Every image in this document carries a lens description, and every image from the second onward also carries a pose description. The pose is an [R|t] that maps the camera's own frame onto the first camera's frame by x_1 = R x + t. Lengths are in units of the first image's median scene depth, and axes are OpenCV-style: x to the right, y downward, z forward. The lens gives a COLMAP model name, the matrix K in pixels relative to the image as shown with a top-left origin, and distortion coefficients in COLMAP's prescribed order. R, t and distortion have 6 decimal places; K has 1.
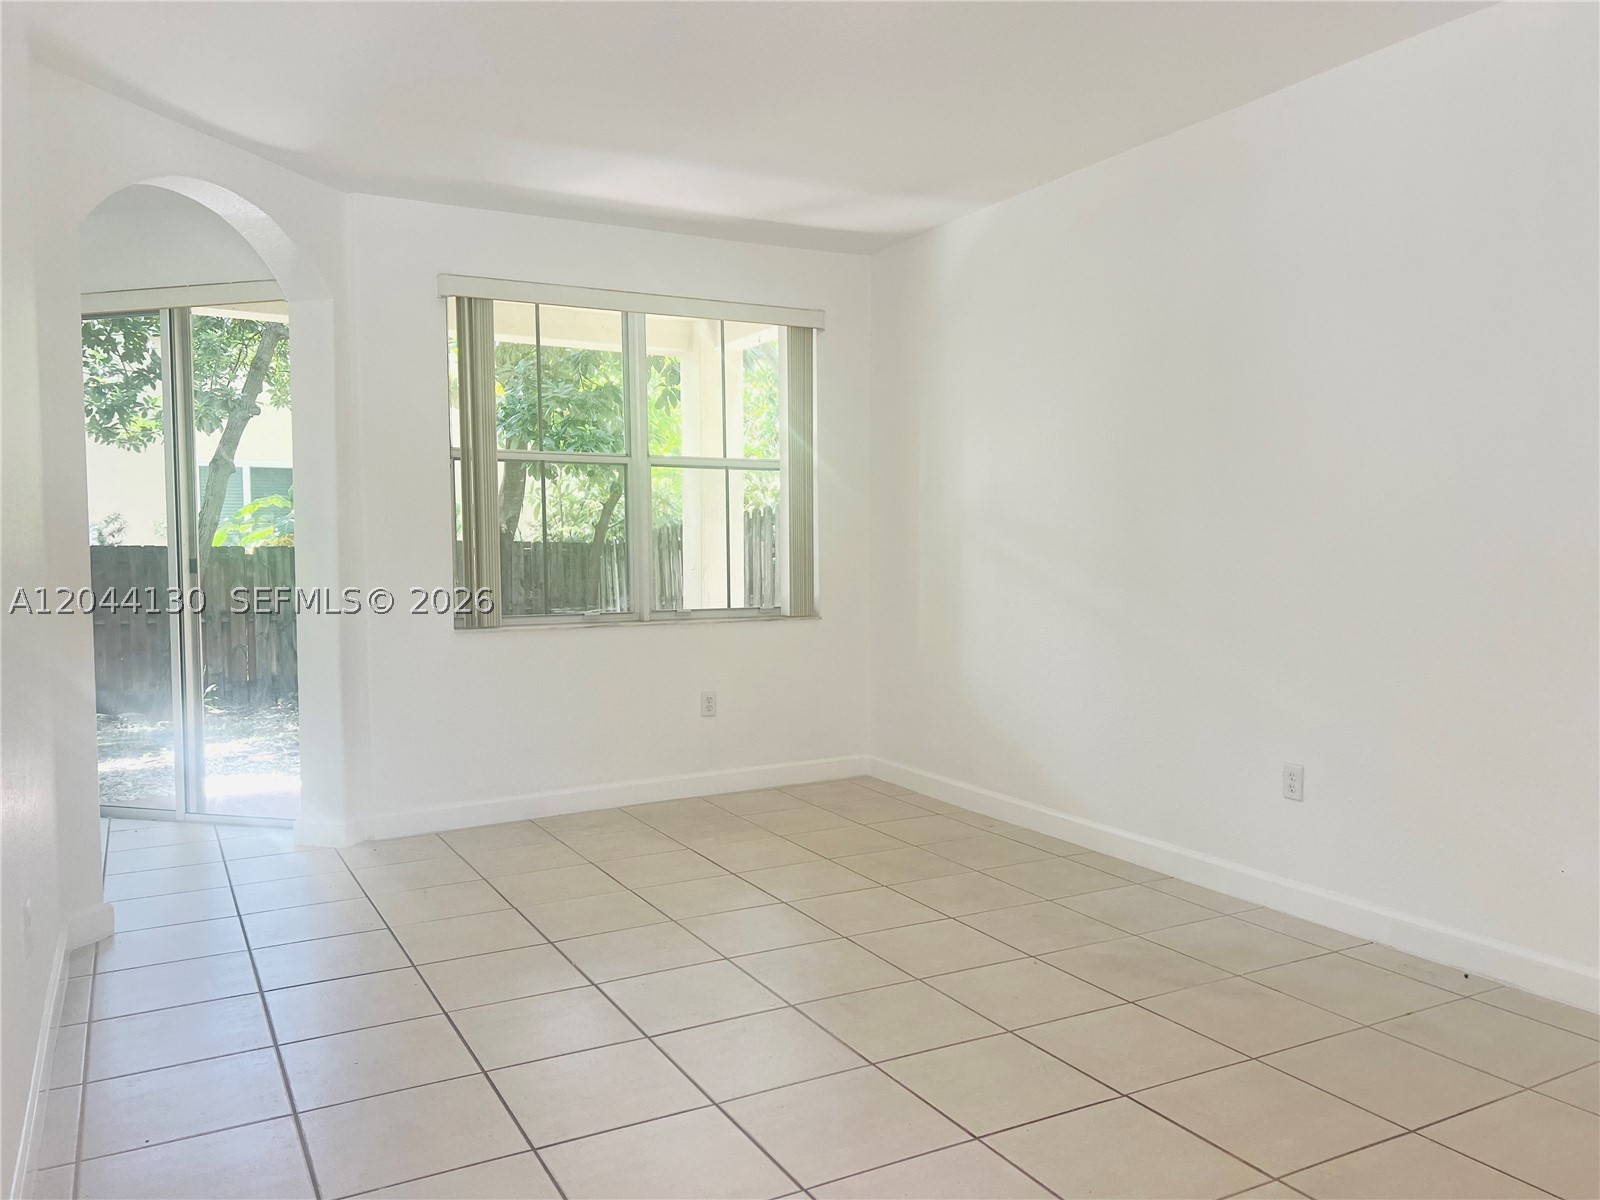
lens RADIAL K [[1205.4, 0, 795.8], [0, 1205.4, 596.9], [0, 0, 1]] dist [0.009899, 0.004537]
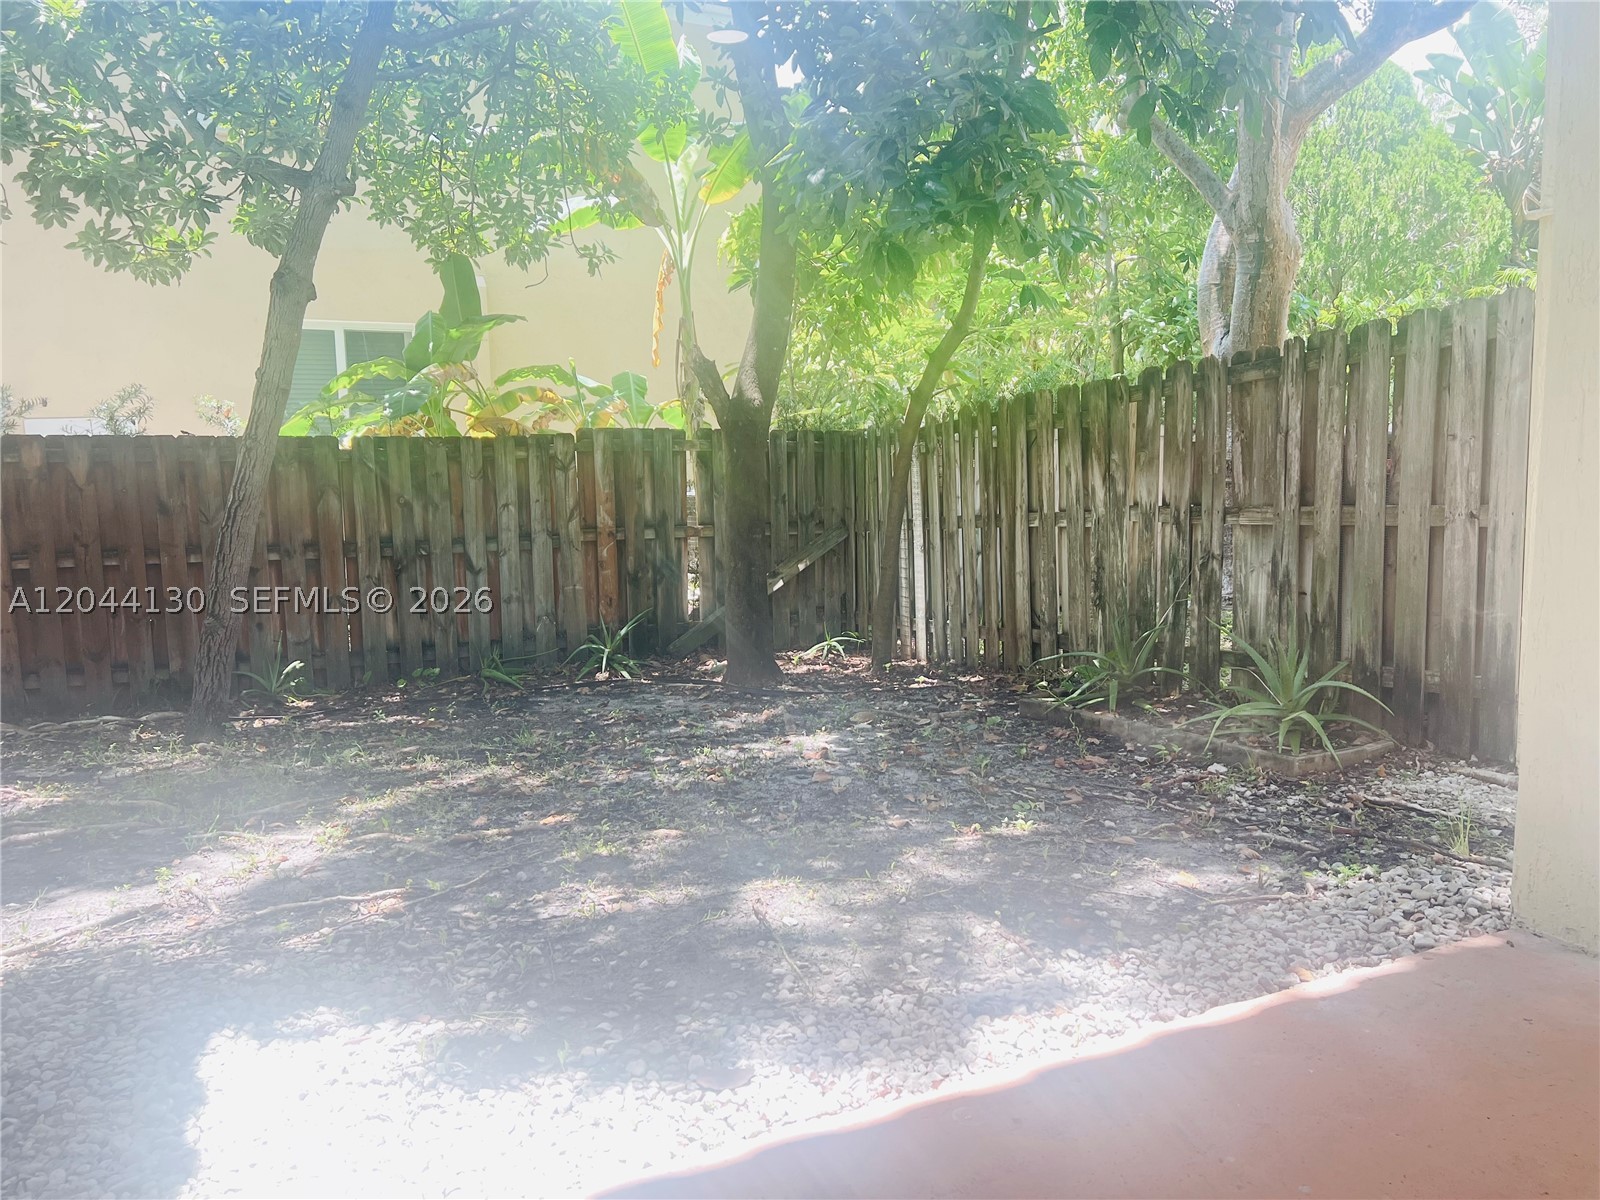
lens RADIAL K [[1205.4, 0, 800.6], [0, 1205.4, 598.3], [0, 0, 1]] dist [0.009899, 0.004537]
pose [[0.997486, -0.003354, -0.070778, -0.177696], [0.007812, 0.997995, 0.062806, 0.003912], [0.070425, -0.063201, 0.995513, 0.398477]]
